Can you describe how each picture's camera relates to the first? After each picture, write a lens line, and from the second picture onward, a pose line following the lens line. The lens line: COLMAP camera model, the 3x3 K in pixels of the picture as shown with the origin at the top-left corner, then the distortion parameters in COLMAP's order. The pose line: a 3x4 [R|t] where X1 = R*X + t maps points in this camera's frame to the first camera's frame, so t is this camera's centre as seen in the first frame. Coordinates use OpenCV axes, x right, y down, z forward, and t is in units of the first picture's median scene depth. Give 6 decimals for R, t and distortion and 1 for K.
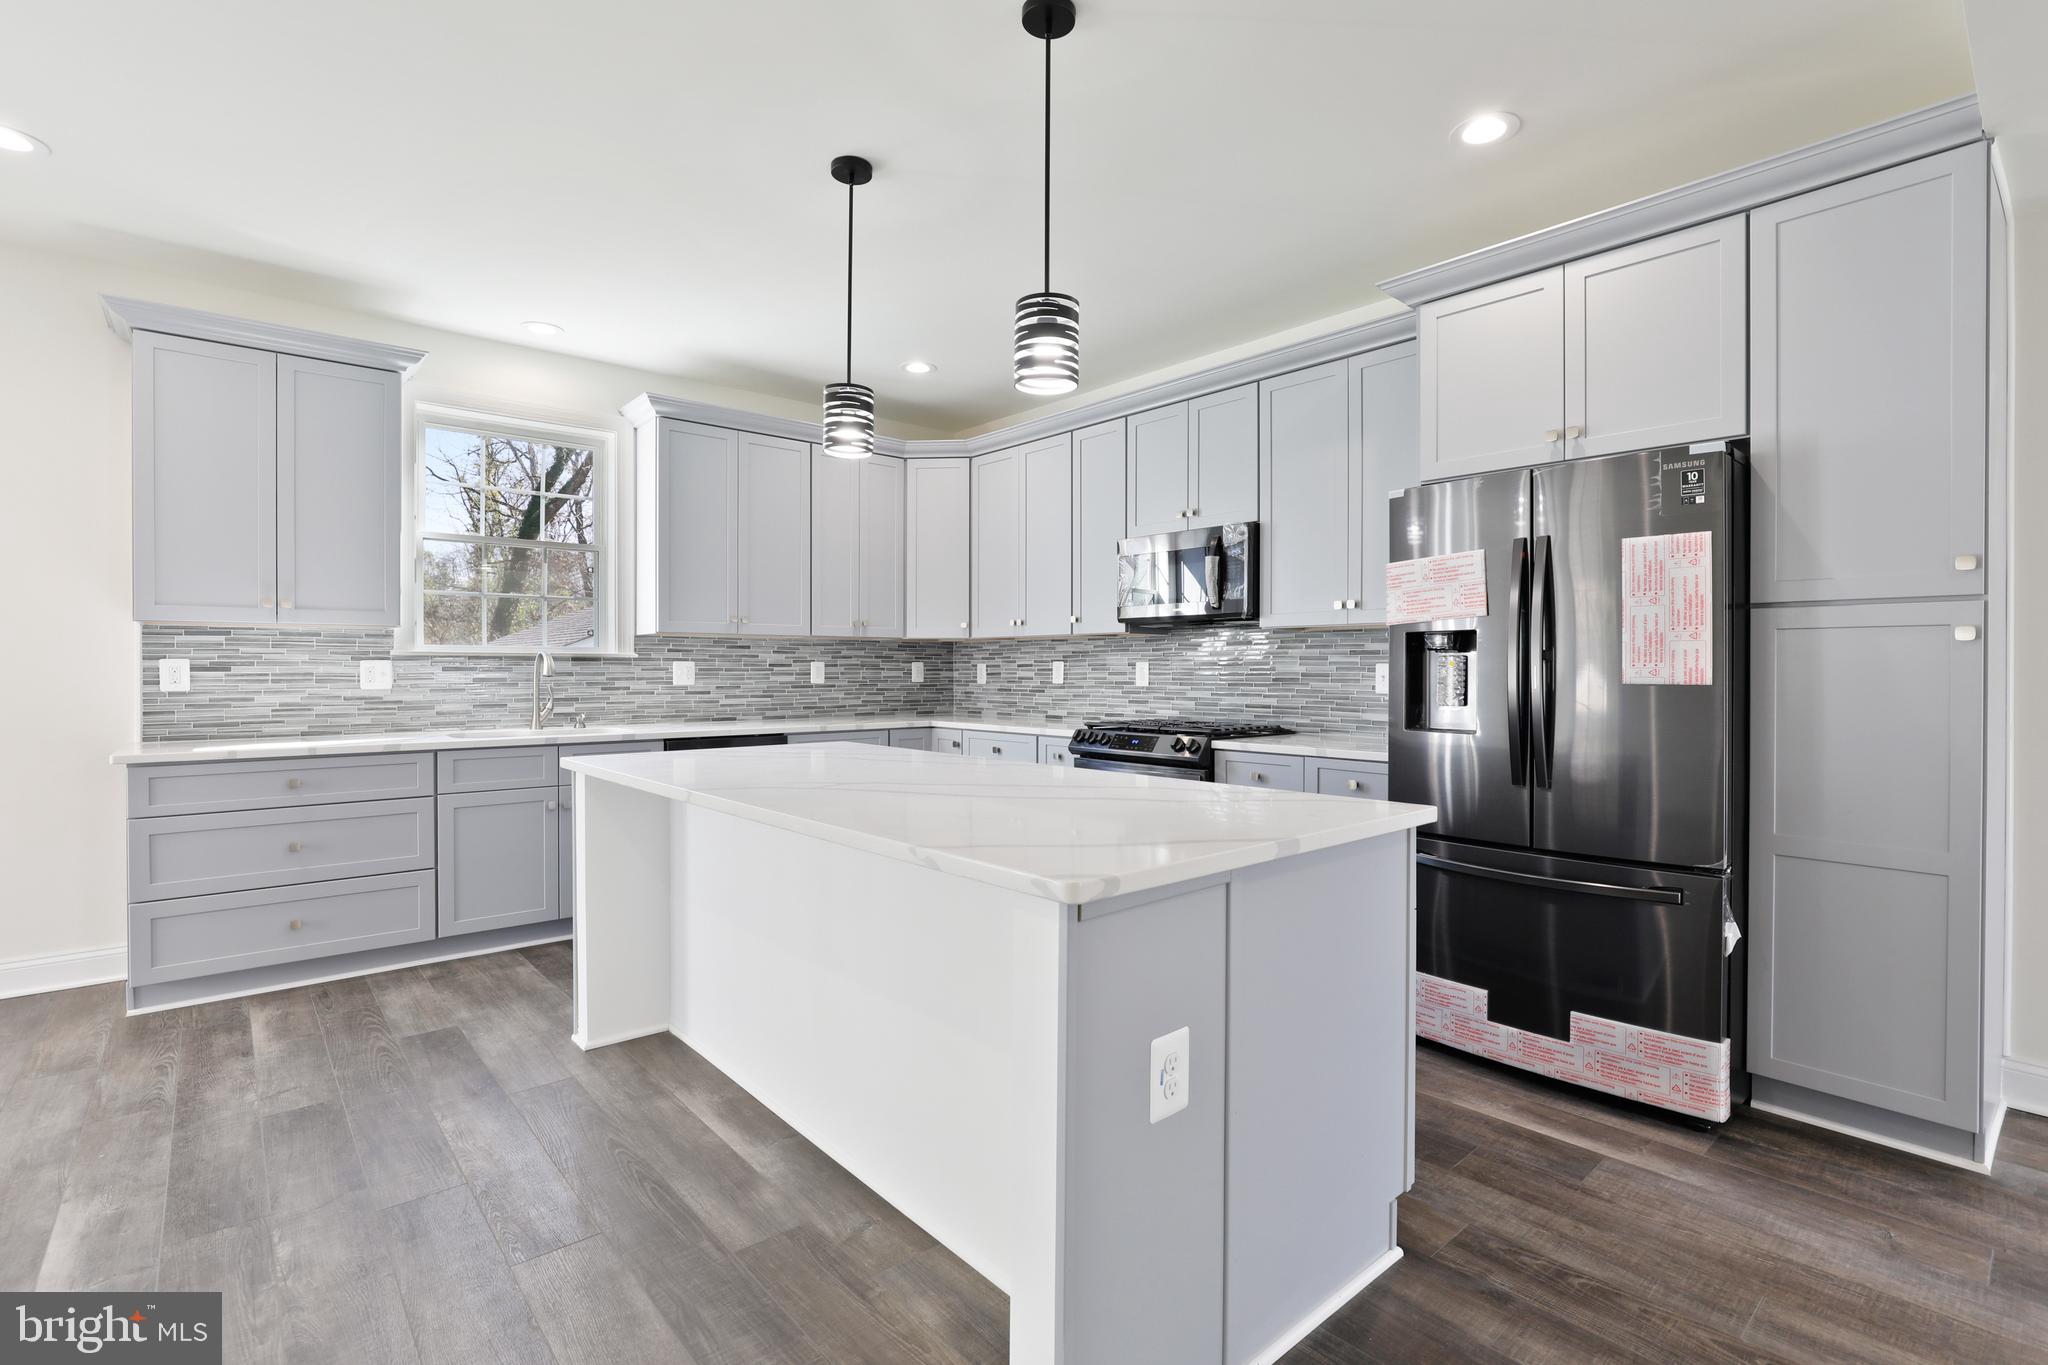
lens RADIAL K [[942.8, 0, 1026.9], [0, 942.8, 667.8], [0, 0, 1]] dist [-0.016573, 0.002684]
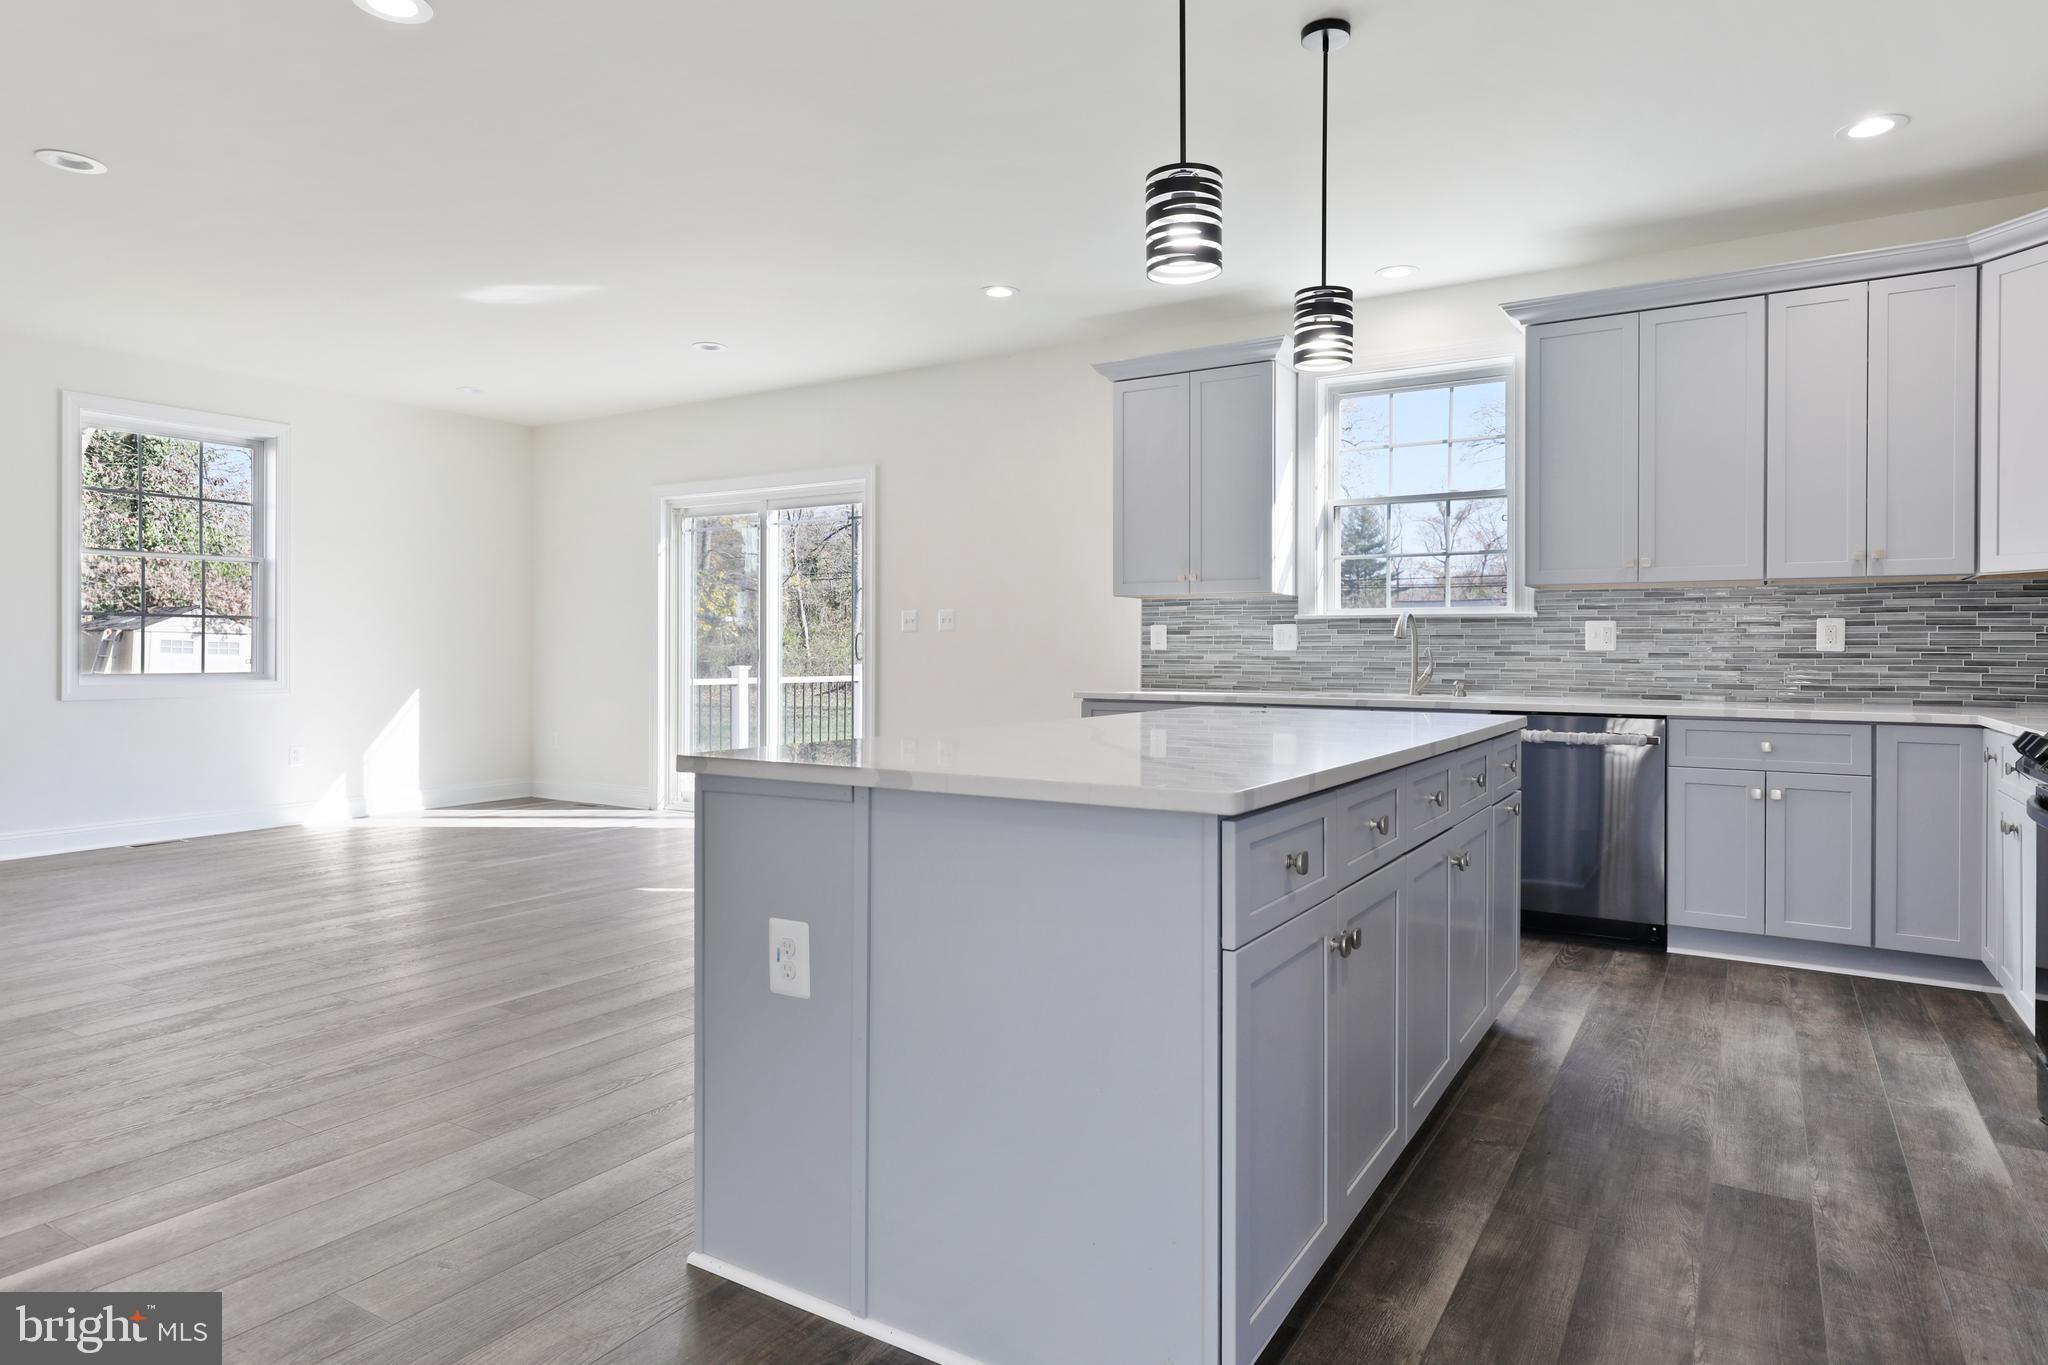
lens RADIAL K [[1181.7, 0, 1013.4], [0, 1181.7, 672.3], [0, 0, 1]] dist [-0.005793, 0.001496]
pose [[0.280890, 0.017544, -0.959580, 0.512870], [-0.003112, 0.999844, 0.017370, 0.023813], [0.959735, -0.001893, 0.280901, 0.285095]]
